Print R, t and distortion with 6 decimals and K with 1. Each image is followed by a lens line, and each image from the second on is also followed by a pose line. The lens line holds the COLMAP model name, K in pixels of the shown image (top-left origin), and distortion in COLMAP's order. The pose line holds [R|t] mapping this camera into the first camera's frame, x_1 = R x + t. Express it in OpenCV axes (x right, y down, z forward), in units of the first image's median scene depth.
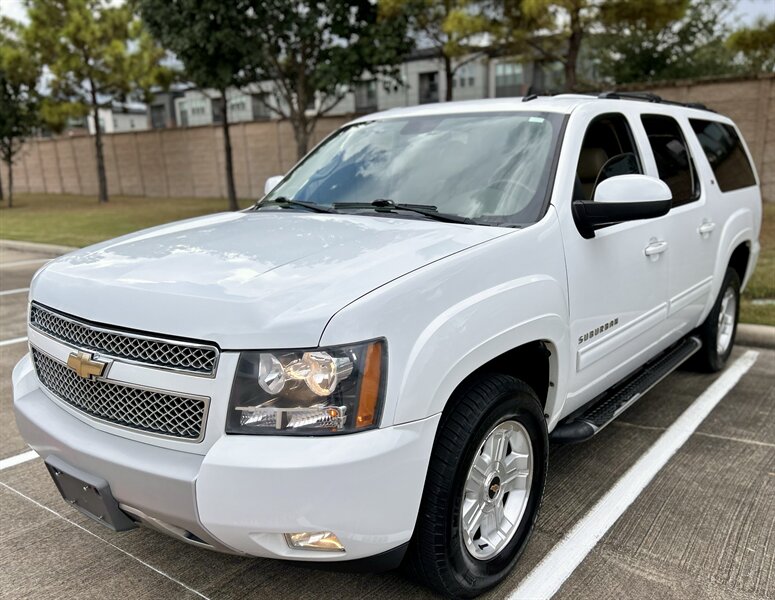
lens RADIAL K [[672.3, 0, 390.7], [0, 672.3, 334.2], [0, 0, 1]] dist [0.035855, -0.035919]
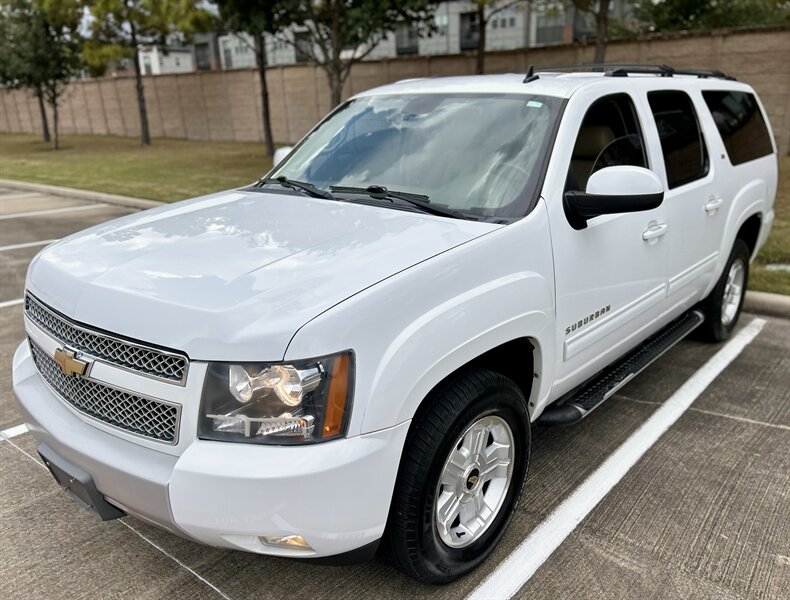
lens RADIAL K [[647.4, 0, 417.5], [0, 647.4, 326.1], [0, 0, 1]] dist [0.034521, -0.034866]
pose [[0.999731, 0.014504, -0.018090, 0.068232], [-0.012975, 0.996550, 0.081969, -0.071078], [0.019217, -0.081712, 0.996471, 0.020902]]
